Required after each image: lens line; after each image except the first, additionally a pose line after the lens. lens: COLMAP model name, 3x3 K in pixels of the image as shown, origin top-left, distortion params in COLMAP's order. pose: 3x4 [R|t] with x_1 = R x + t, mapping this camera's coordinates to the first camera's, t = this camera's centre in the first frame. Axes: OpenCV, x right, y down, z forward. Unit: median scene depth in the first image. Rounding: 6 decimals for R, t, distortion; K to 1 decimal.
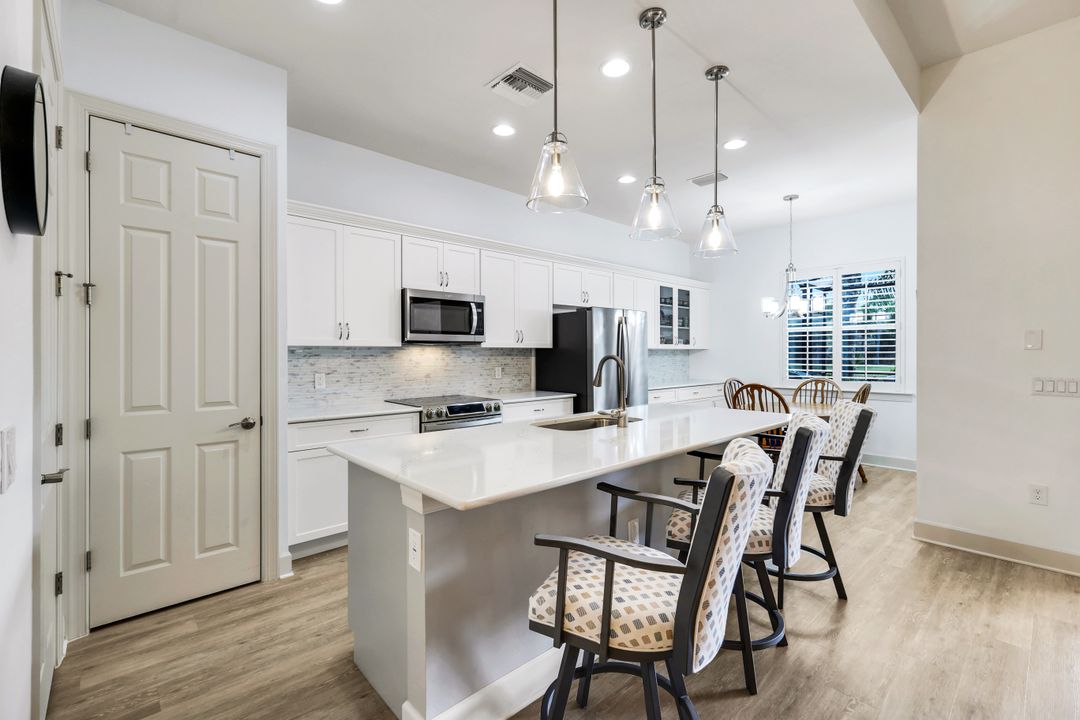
lens RADIAL K [[471.2, 0, 538.8], [0, 471.2, 354.7], [0, 0, 1]] dist [0.003166, -0.000487]
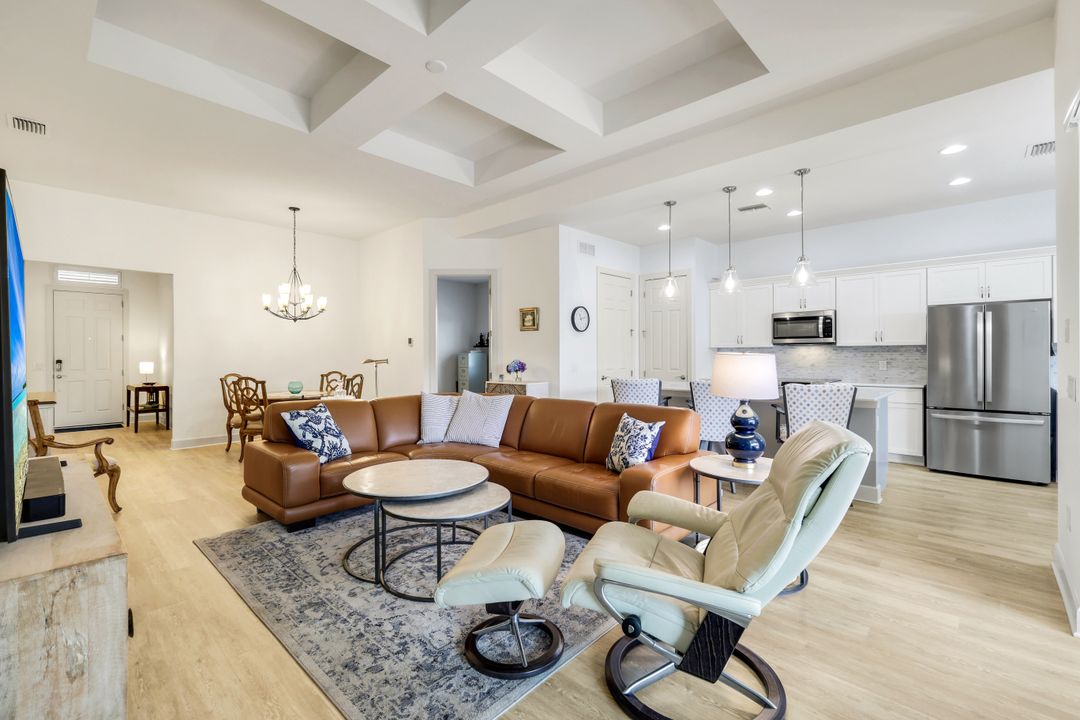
lens RADIAL K [[471.2, 0, 545.8], [0, 471.2, 355.0], [0, 0, 1]] dist [0.003166, -0.000487]
pose [[0.073210, 0.003679, -0.997310, 1.098780], [0.002212, 0.999990, 0.003851, 0.003573], [0.997314, -0.002488, 0.073201, 0.017090]]
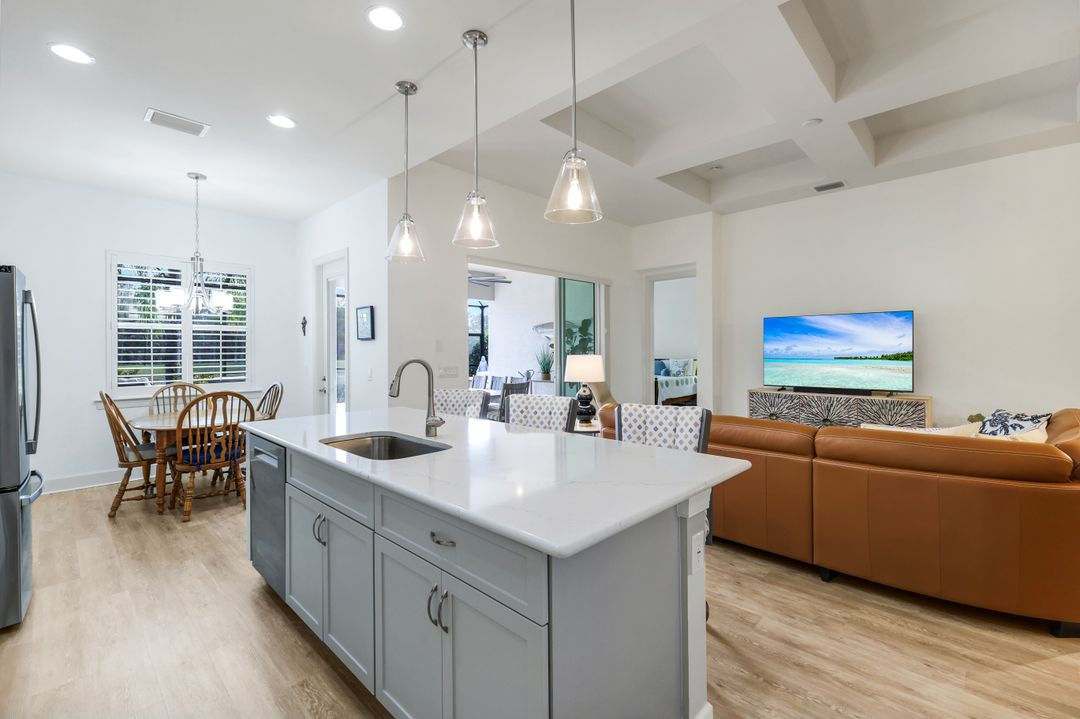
lens RADIAL K [[471.2, 0, 543.9], [0, 471.2, 349.9], [0, 0, 1]] dist [0.003166, -0.000487]
pose [[-0.068999, -0.000029, 0.997617, -0.400460], [0.010358, 0.999946, 0.000745, -0.006737], [-0.997563, 0.010385, -0.068995, 0.447580]]
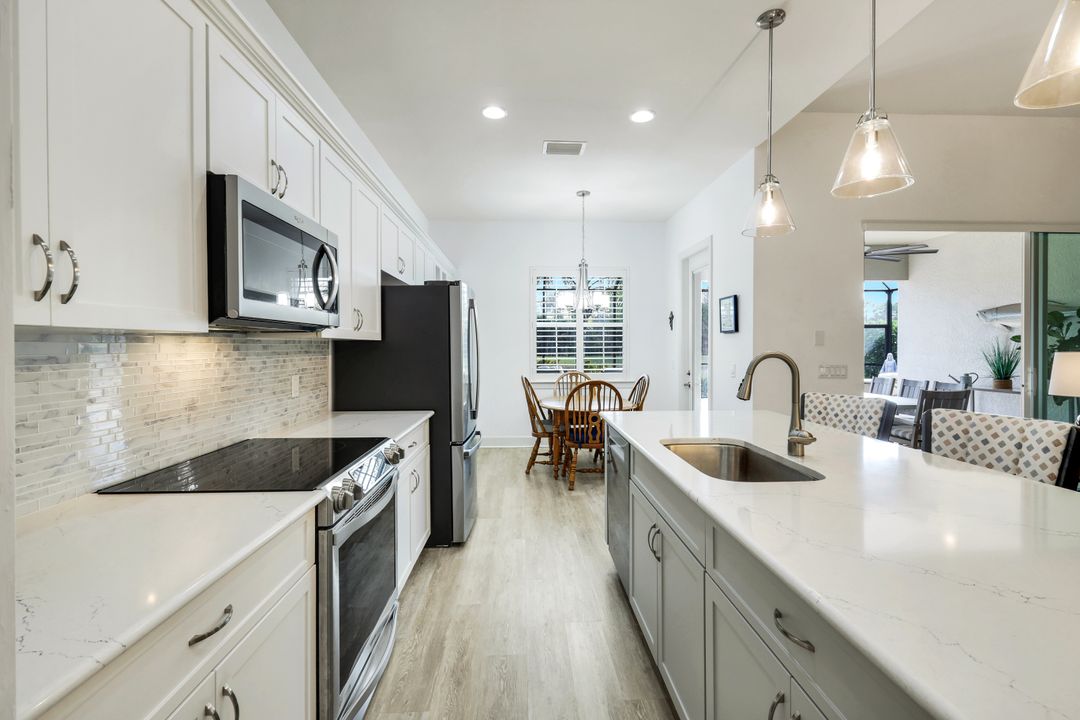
lens RADIAL K [[471.2, 0, 538.8], [0, 471.2, 350.1], [0, 0, 1]] dist [0.003166, -0.000487]
pose [[0.644161, -0.006861, 0.764859, -0.316310], [0.005686, 0.999975, 0.004181, -0.003311], [-0.764869, 0.001655, 0.644184, 0.447297]]
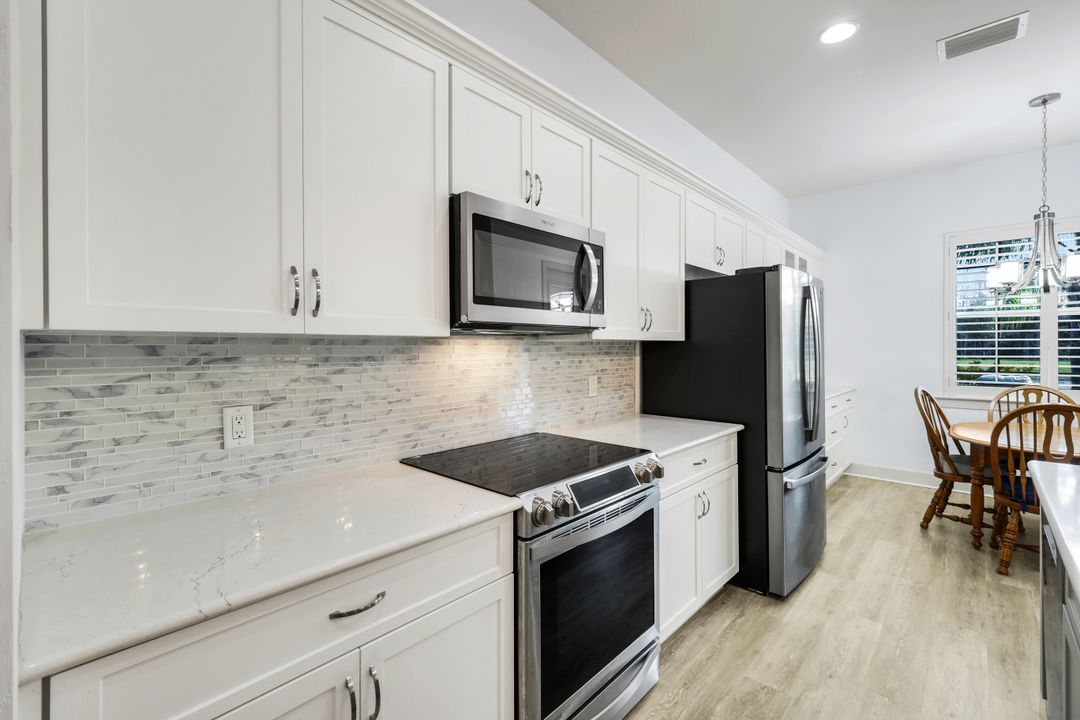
lens RADIAL K [[471.2, 0, 541.1], [0, 471.2, 348.9], [0, 0, 1]] dist [0.003166, -0.000487]
pose [[0.996386, -0.002409, 0.084910, -0.193315], [0.002507, 0.999996, -0.001044, -0.004838], [-0.084908, 0.001253, 0.996388, 0.457820]]
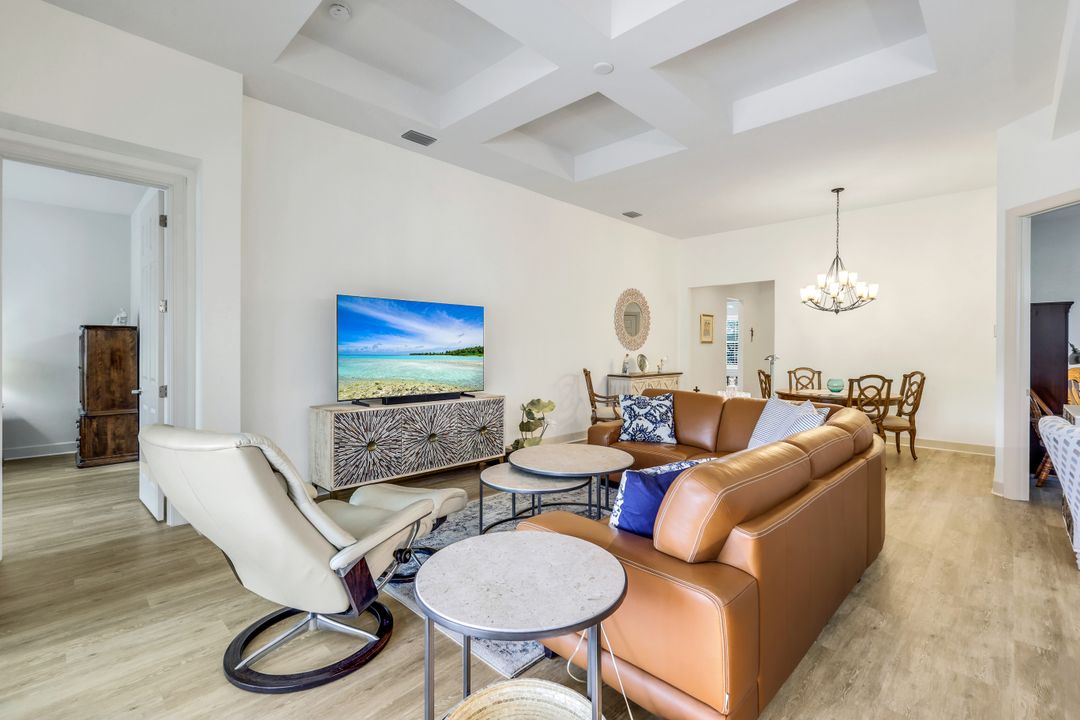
lens RADIAL K [[471.2, 0, 539.6], [0, 471.2, 358.9], [0, 0, 1]] dist [0.003166, -0.000487]
pose [[-0.998512, -0.002383, -0.054477, 0.538760], [-0.003713, 0.999697, 0.024331, 0.002455], [0.054403, 0.024497, -0.998219, 0.598387]]
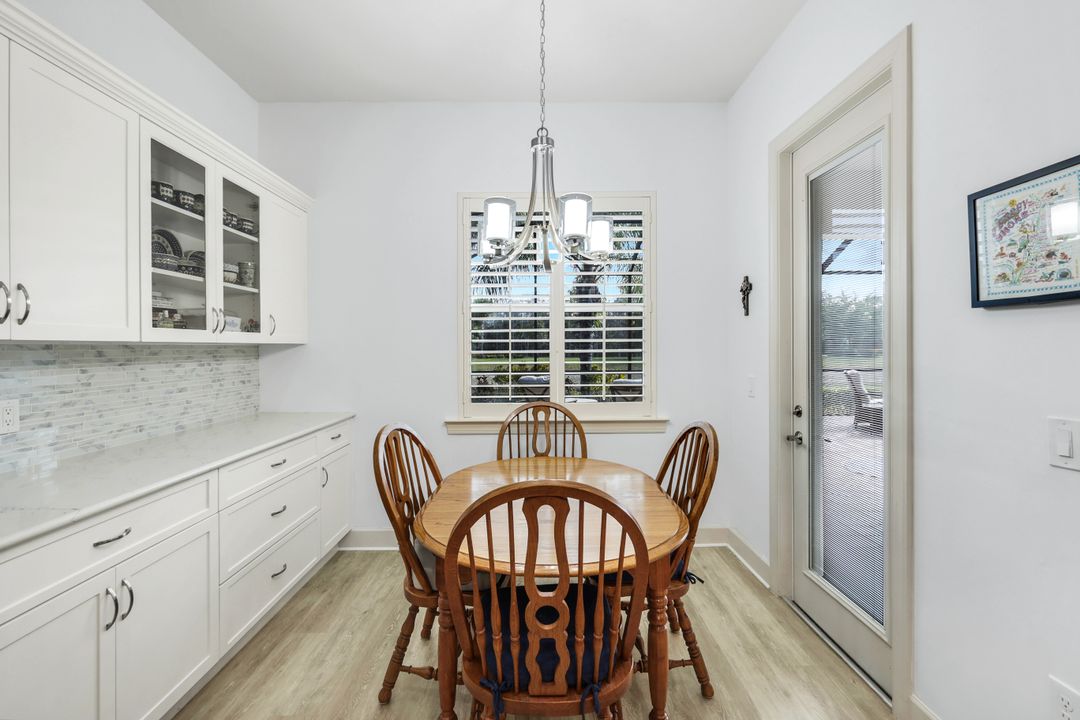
lens RADIAL K [[470.3, 0, 539.2], [0, 470.3, 348.4], [0, 0, 1]] dist [0.010826, -0.000023]
pose [[0.669876, -0.003910, 0.742462, 0.254681], [0.007009, 0.999975, -0.001058, -0.008808], [-0.742440, 0.005913, 0.669887, 0.782360]]
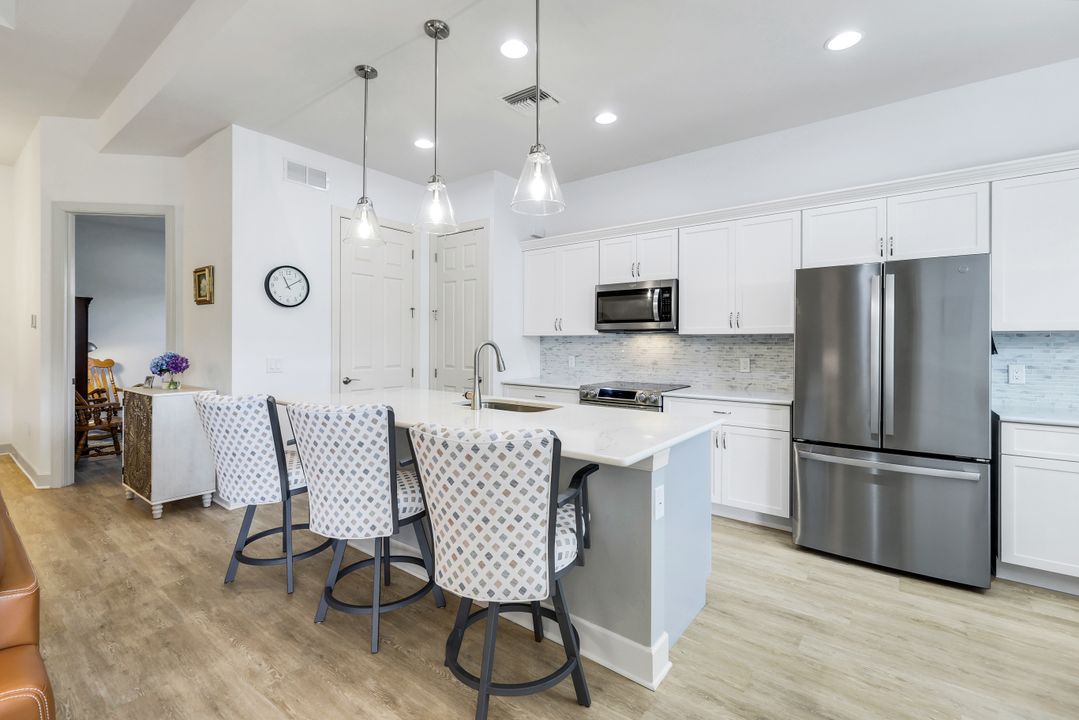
lens RADIAL K [[470.7, 0, 540.0], [0, 470.7, 339.5], [0, 0, 1]] dist [0.003166, -0.000487]
pose [[0.179491, -0.007002, -0.983735, 0.655554], [-0.007483, 0.999936, -0.008483, 0.003523], [0.983731, 0.008883, 0.179427, 0.504462]]
